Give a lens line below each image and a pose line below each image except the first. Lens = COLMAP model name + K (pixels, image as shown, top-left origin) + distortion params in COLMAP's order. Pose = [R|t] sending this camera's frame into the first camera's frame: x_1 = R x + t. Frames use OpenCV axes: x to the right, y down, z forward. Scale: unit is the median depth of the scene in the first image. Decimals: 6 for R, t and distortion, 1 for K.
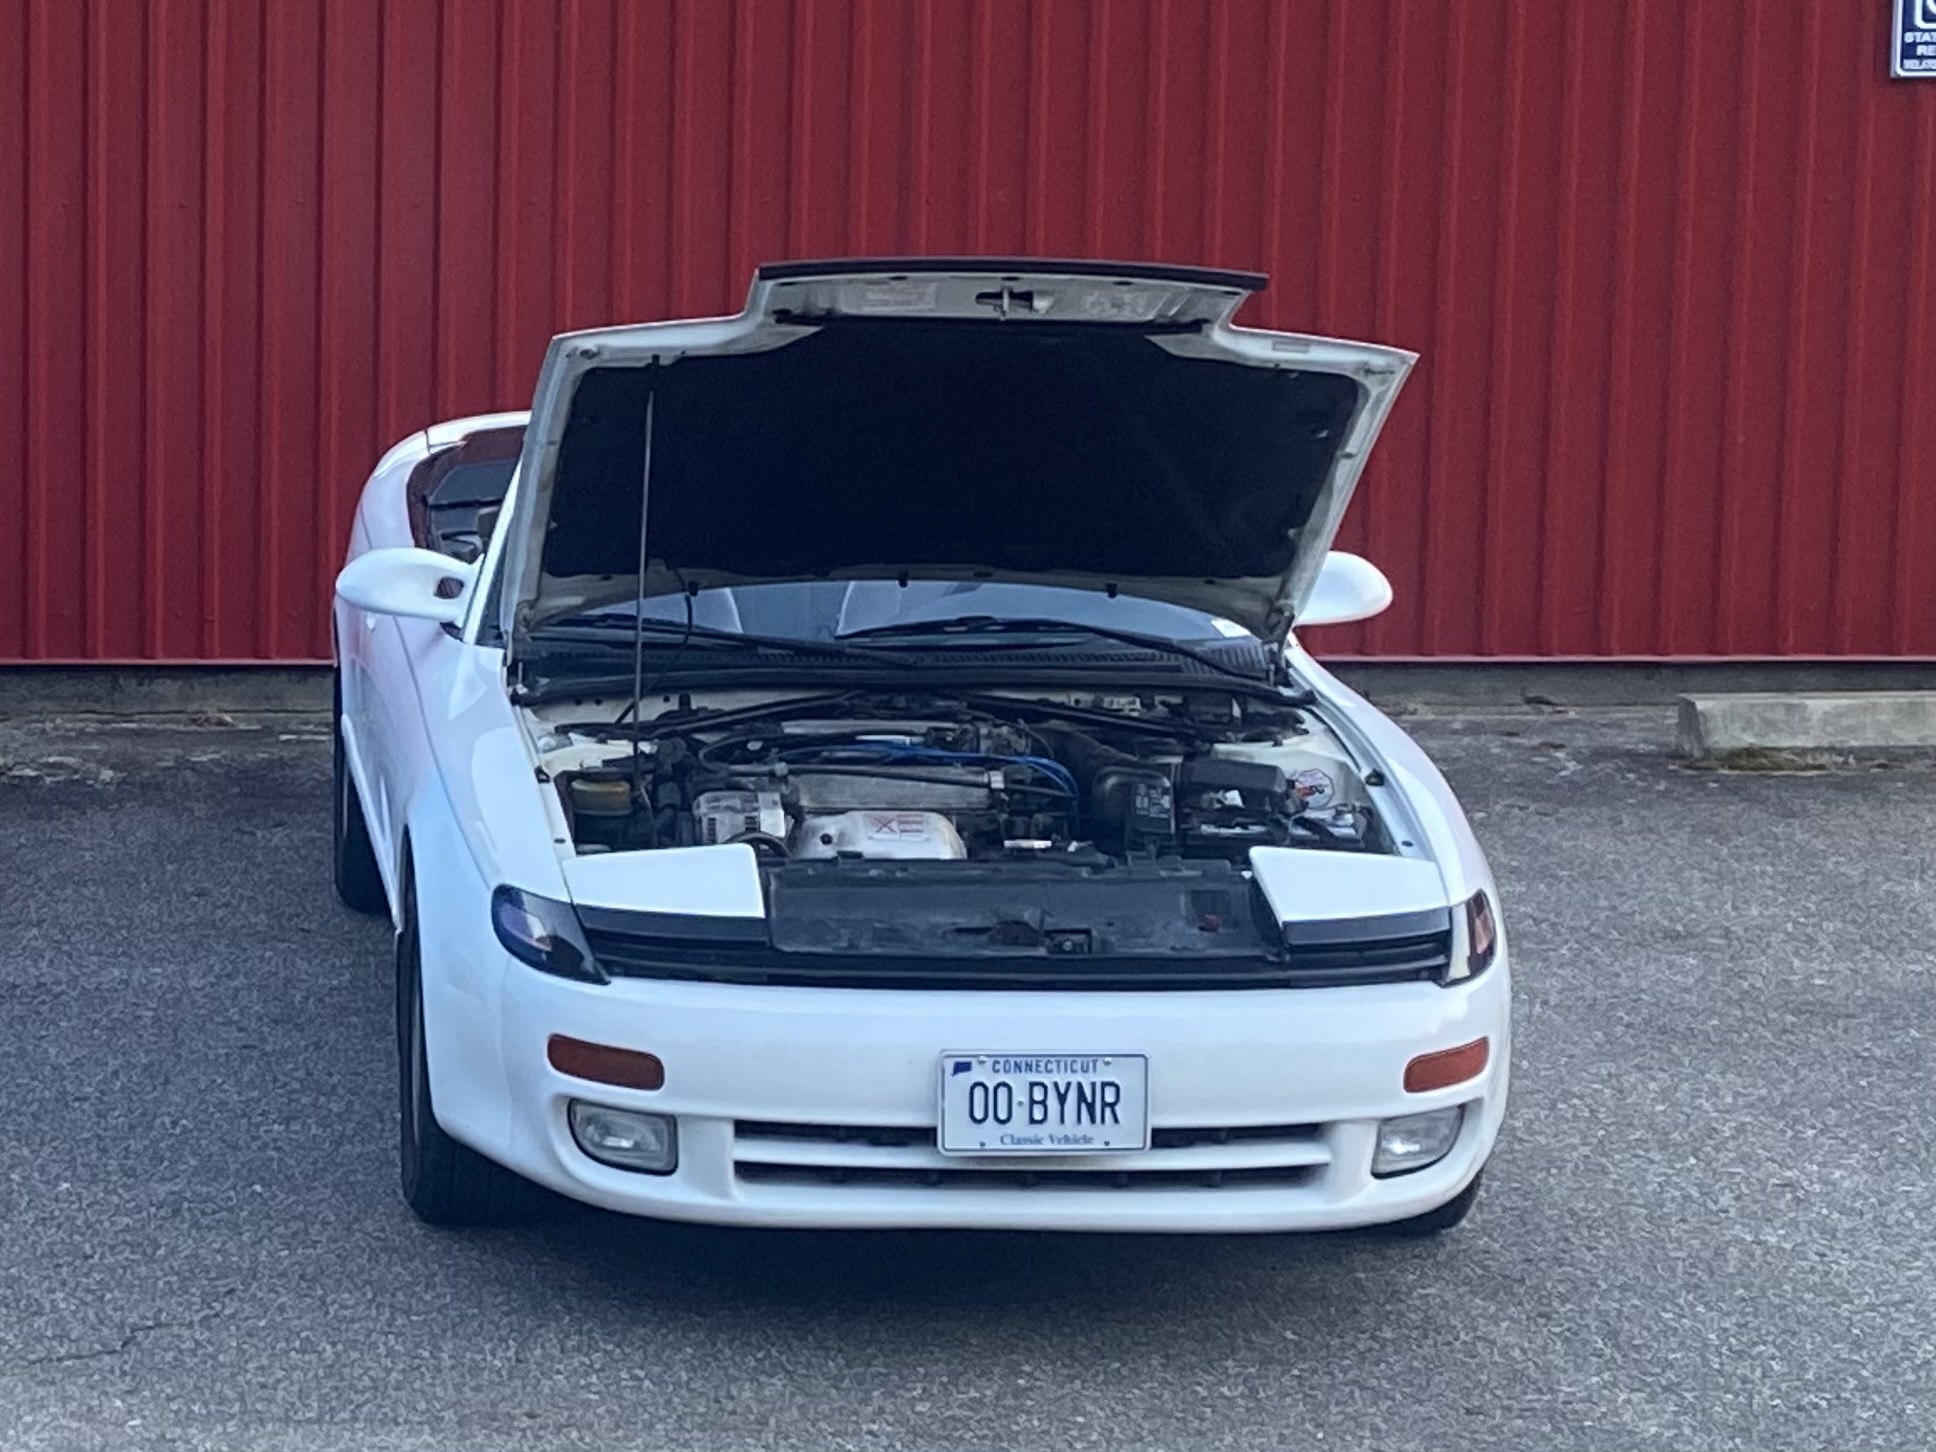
lens RADIAL K [[2485.5, 0, 968.0], [0, 2485.5, 726.0], [0, 0, 1]] dist [-0.000726, -0.002481]
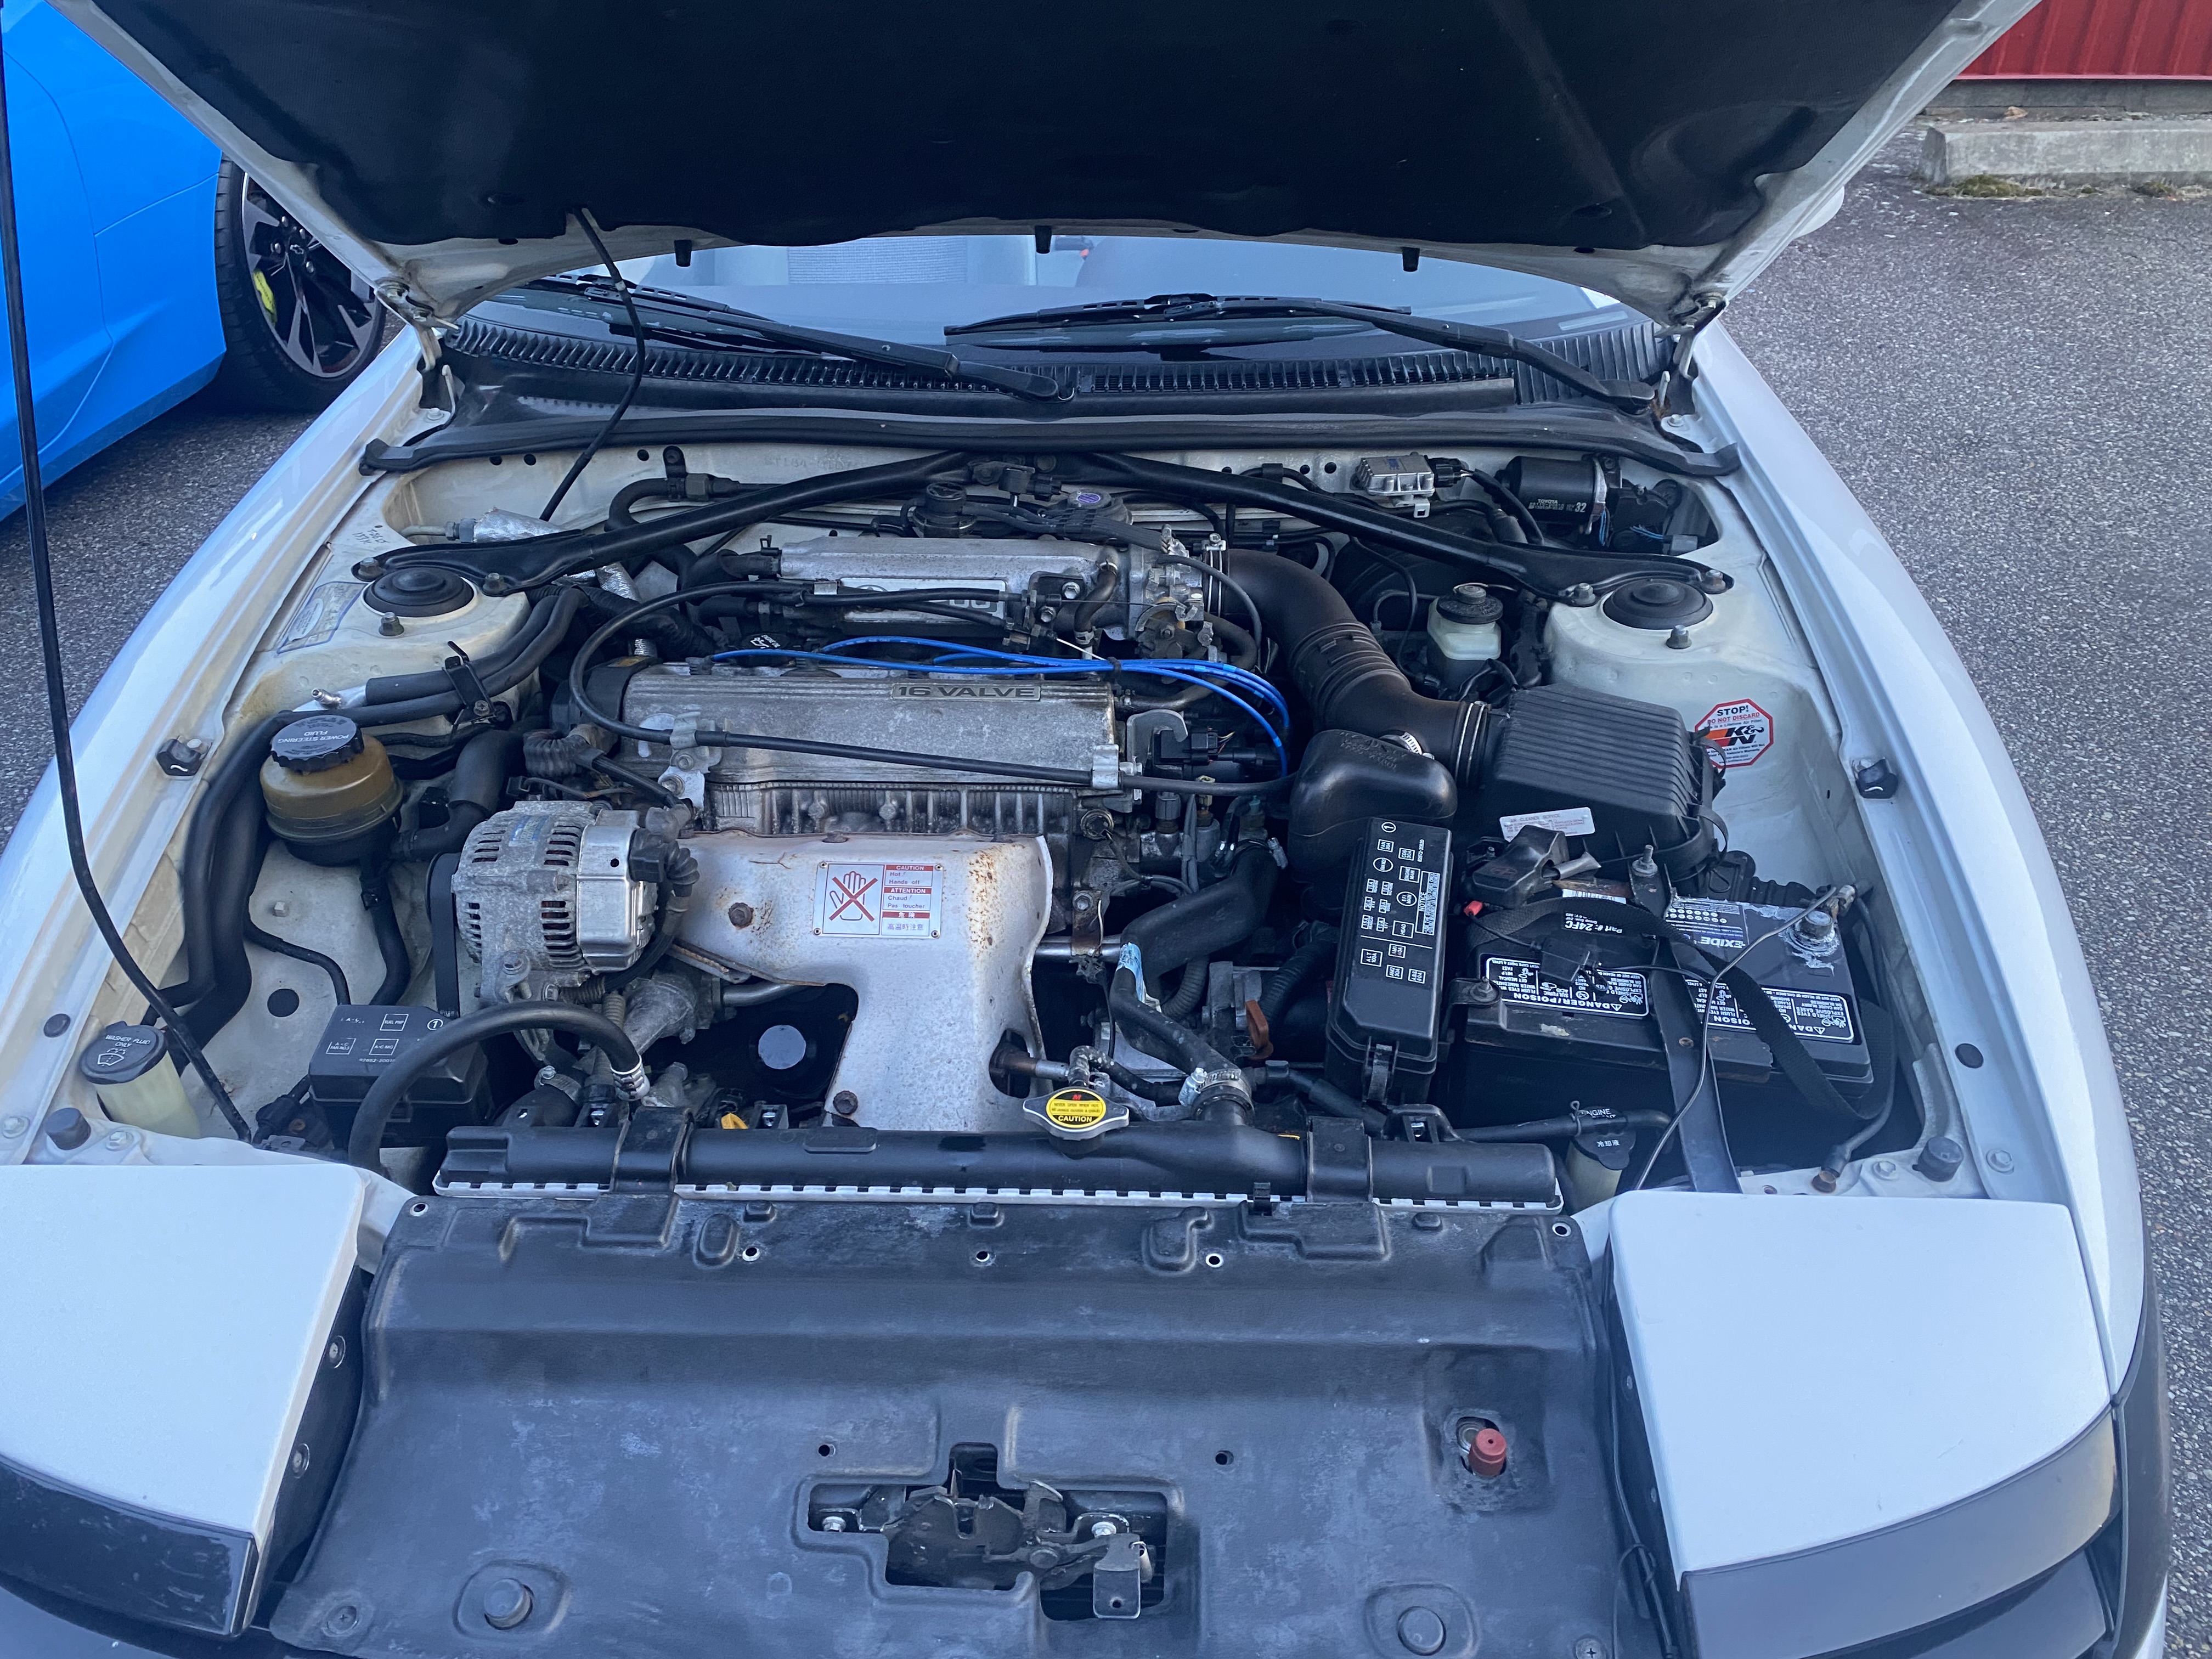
lens RADIAL K [[1485.5, 0, 1148.5], [0, 1485.5, 830.3], [0, 0, 1]] dist [0.004675, 0.000856]
pose [[0.989661, 0.075377, -0.122024, 0.048190], [-0.014894, 0.900177, 0.435270, -0.081220], [0.142652, -0.428952, 0.891993, 0.600778]]
